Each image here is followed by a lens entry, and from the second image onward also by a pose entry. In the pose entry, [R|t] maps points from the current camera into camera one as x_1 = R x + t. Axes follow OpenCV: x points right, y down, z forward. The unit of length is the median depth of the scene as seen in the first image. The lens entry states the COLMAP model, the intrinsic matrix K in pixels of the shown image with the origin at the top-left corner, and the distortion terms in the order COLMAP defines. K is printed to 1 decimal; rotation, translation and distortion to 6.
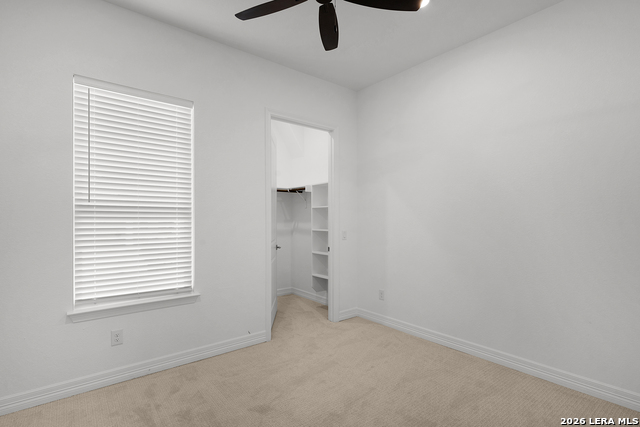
lens RADIAL K [[311.2, 0, 319.5], [0, 311.2, 217.8], [0, 0, 1]] dist [0.002627, 0.000098]
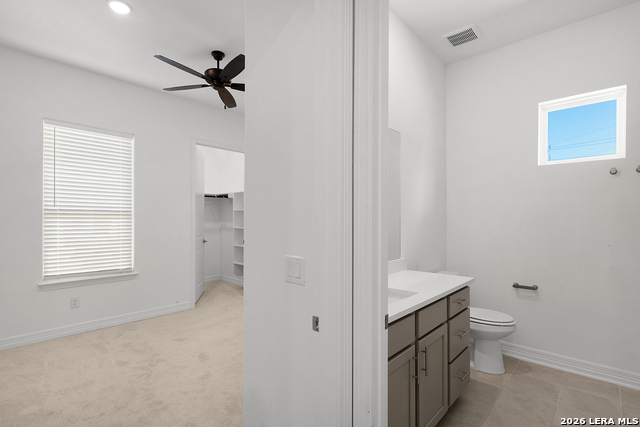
lens RADIAL K [[311.2, 0, 319.5], [0, 311.2, 217.8], [0, 0, 1]] dist [0.002627, 0.000098]
pose [[0.987541, 0.004571, 0.157297, 0.157299], [-0.004530, 0.999990, -0.000617, -0.003286], [-0.157298, -0.000103, 0.987551, -0.404322]]
